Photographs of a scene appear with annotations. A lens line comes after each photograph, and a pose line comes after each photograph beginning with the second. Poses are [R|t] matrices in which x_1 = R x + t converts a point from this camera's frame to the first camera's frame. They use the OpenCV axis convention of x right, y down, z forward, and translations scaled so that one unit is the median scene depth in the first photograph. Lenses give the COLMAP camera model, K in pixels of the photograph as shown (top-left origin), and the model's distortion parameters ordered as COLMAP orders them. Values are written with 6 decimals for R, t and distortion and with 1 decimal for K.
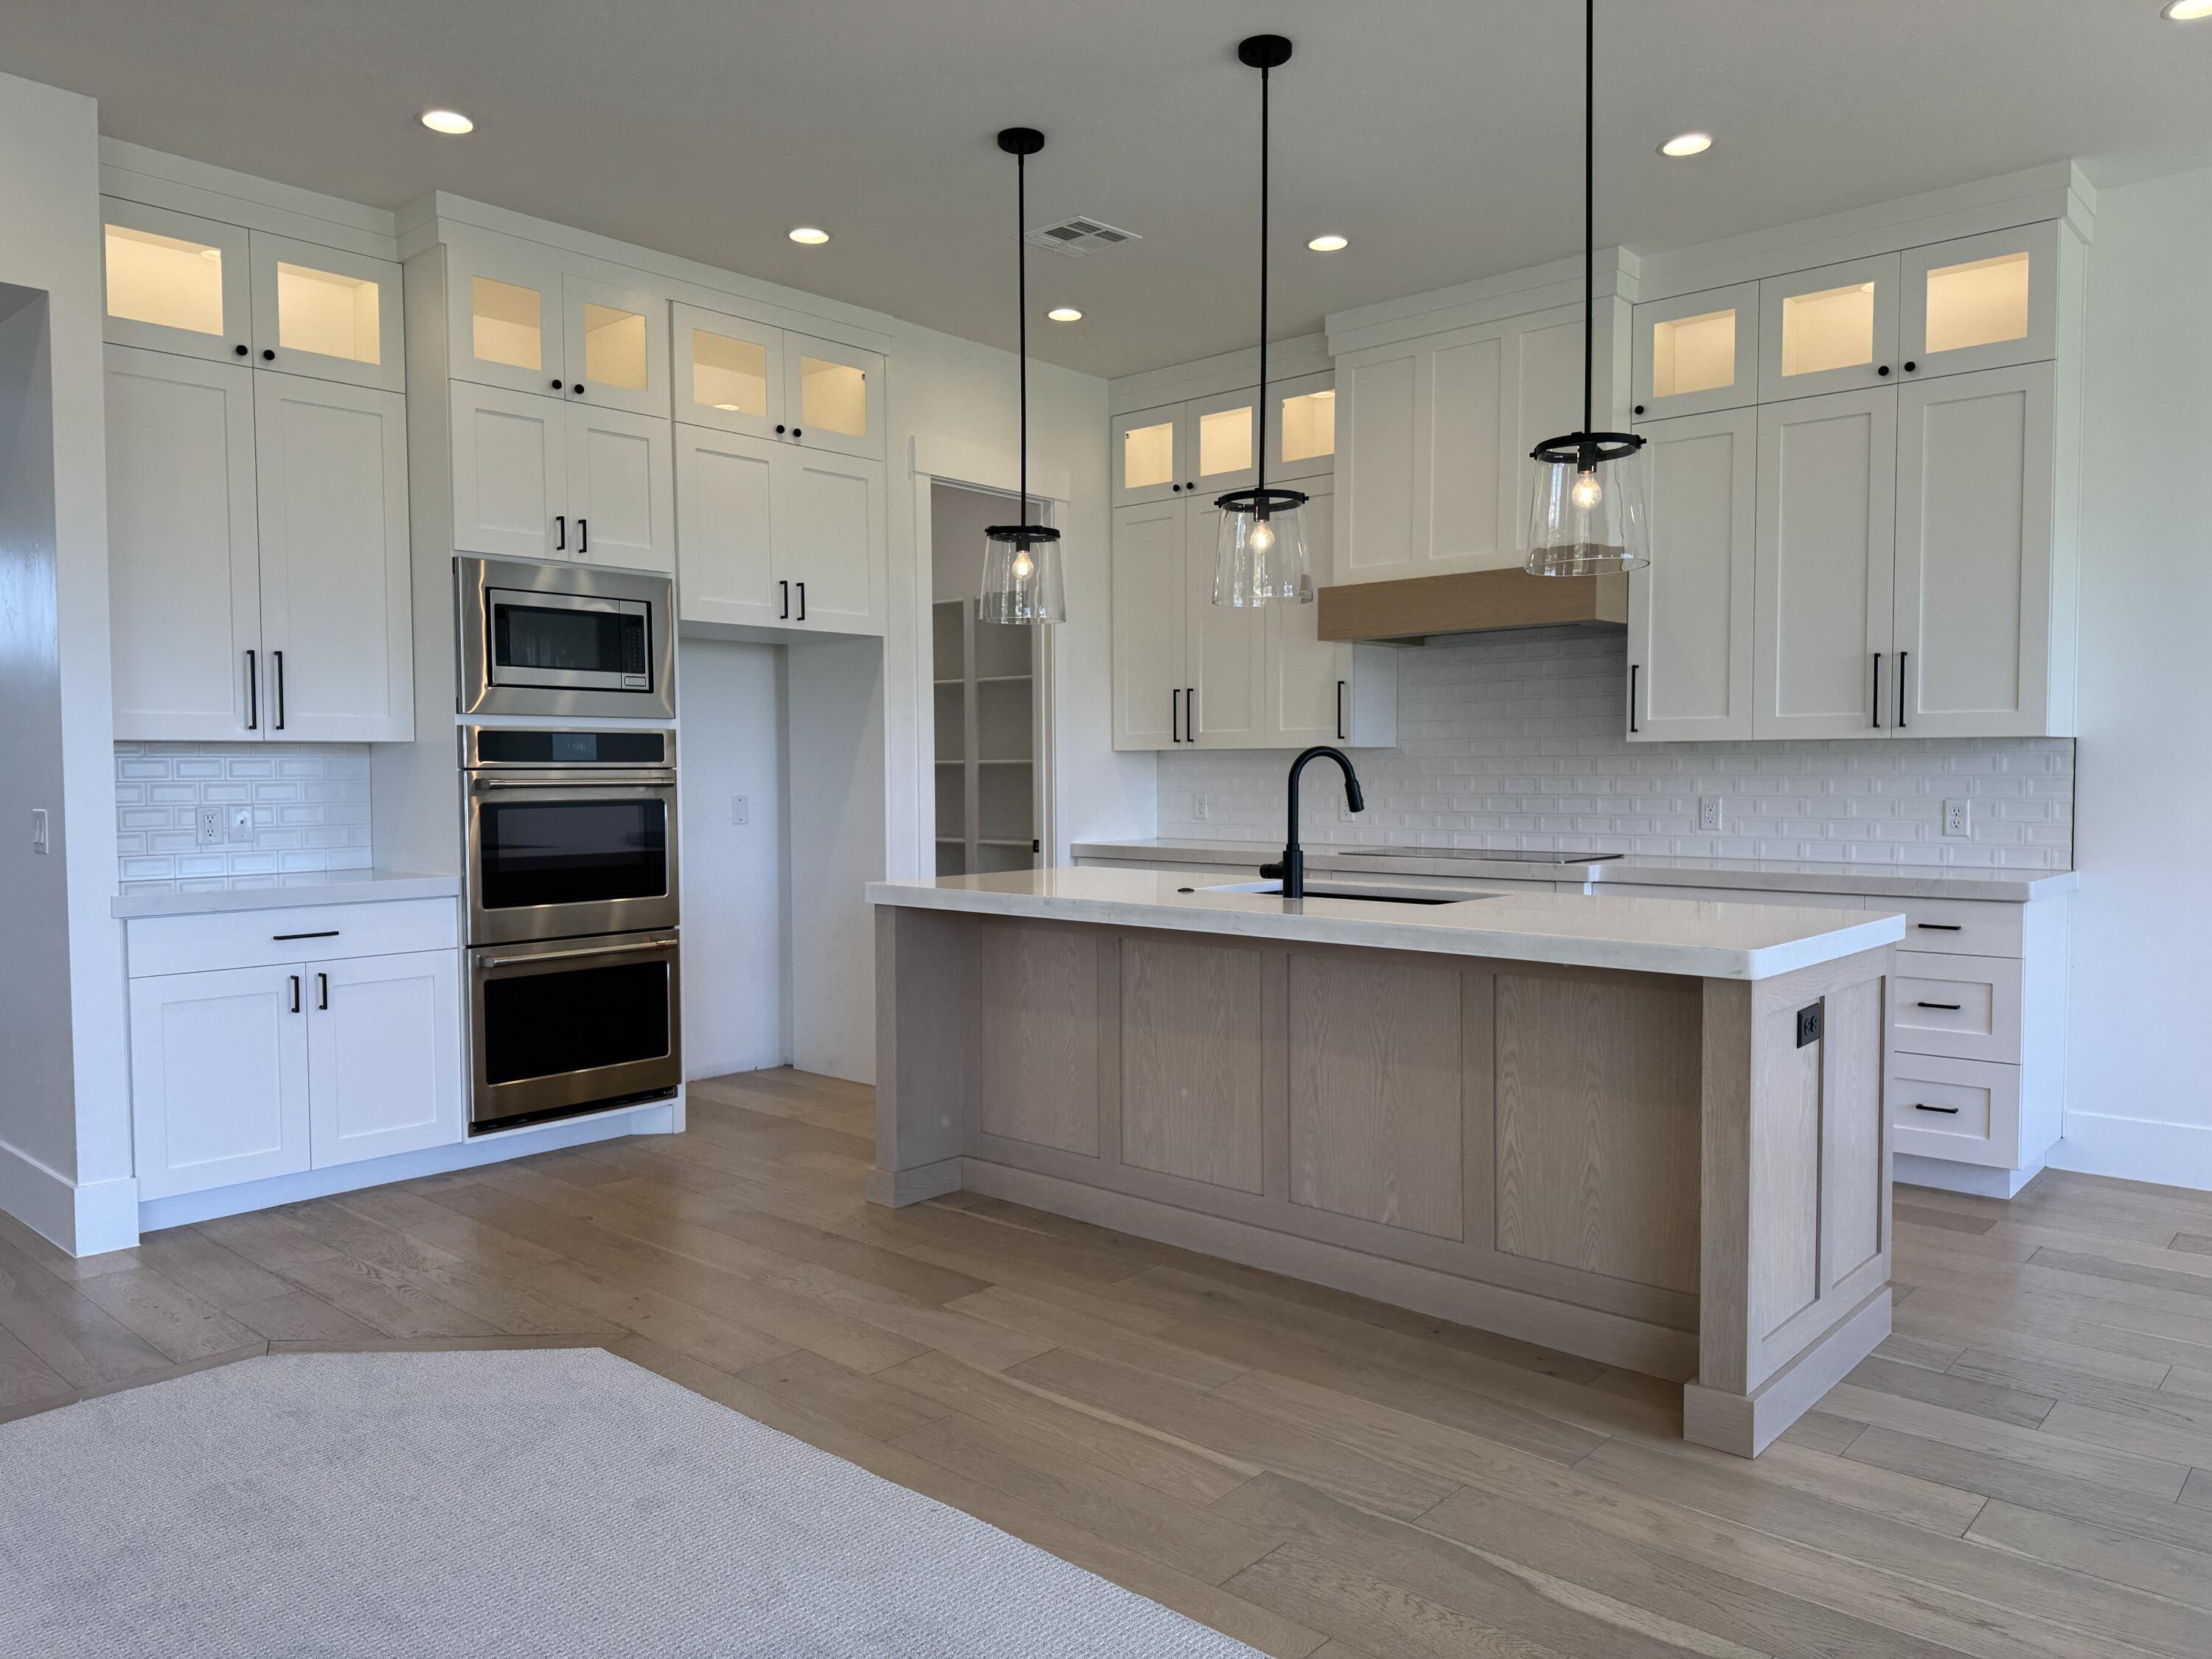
lens RADIAL K [[1565.8, 0, 1109.2], [0, 1565.8, 828.0], [0, 0, 1]] dist [0.041754, -0.043546]
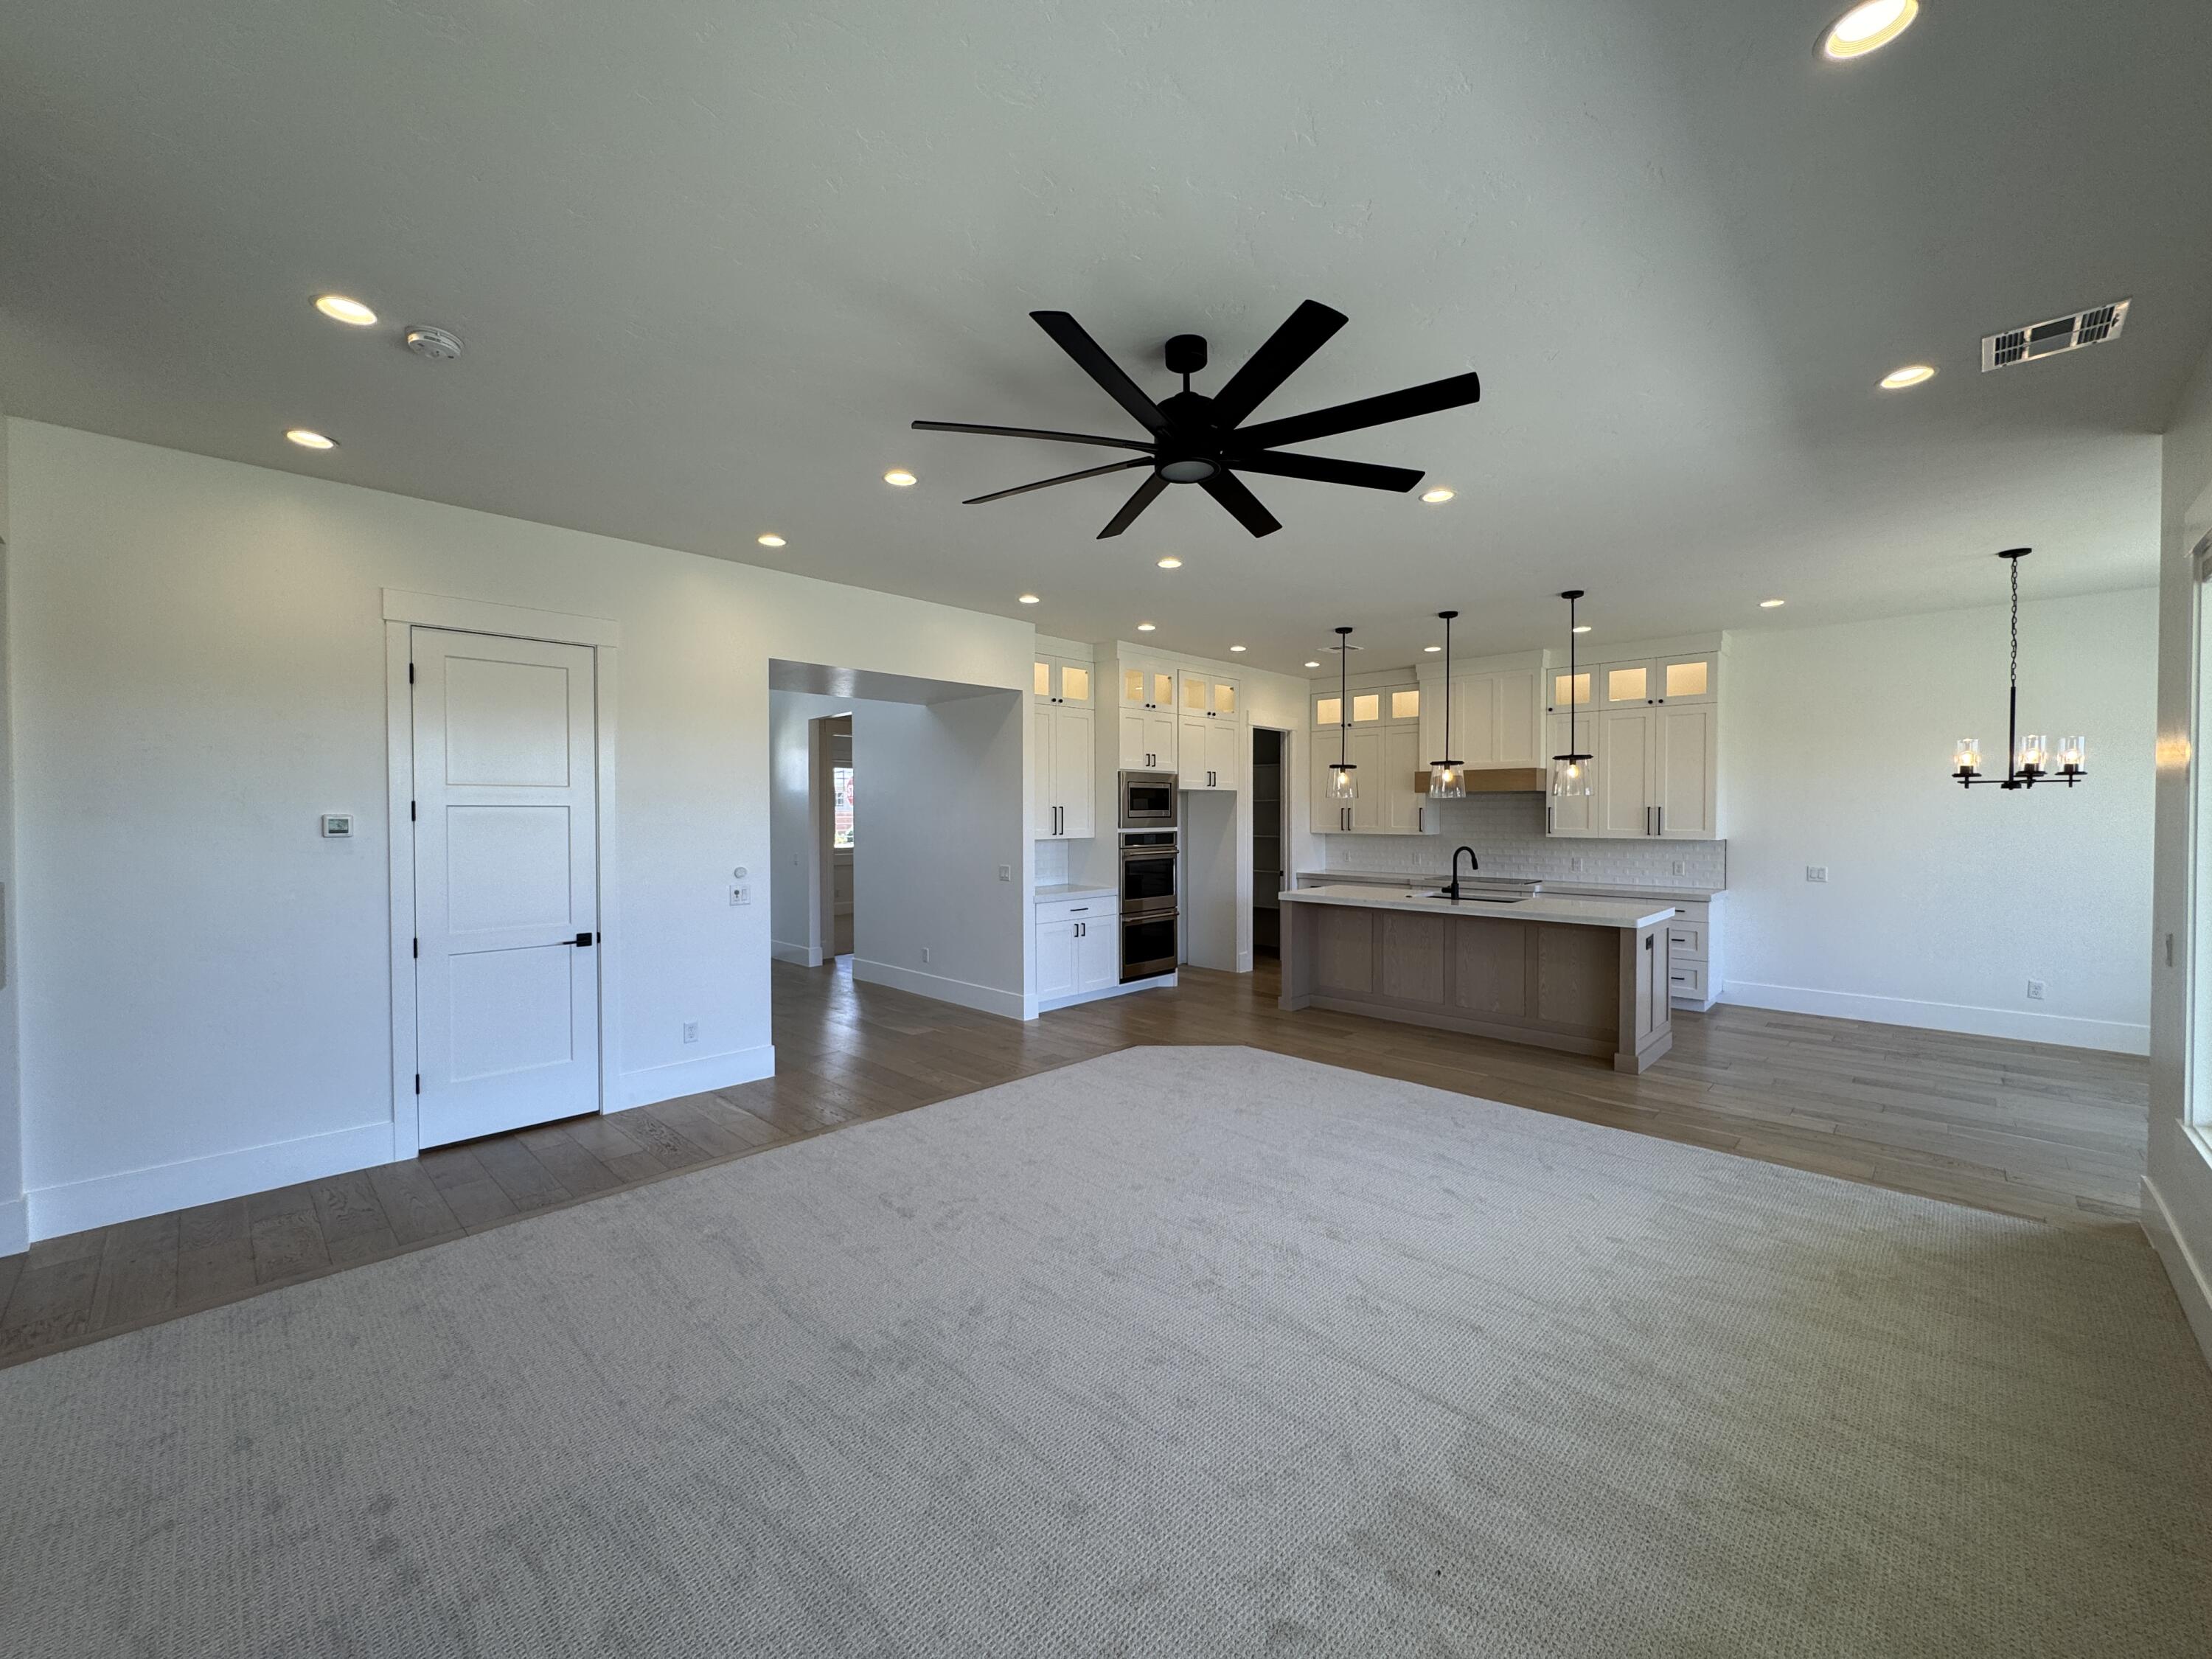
lens RADIAL K [[881.2, 0, 1114.8], [0, 881.2, 821.9], [0, 0, 1]] dist [-0.001443, 0.000970]
pose [[0.999294, 0.003683, -0.037401, -0.370748], [-0.004730, 0.999598, -0.027958, -0.041413], [0.037283, 0.028115, 0.998909, -0.533081]]
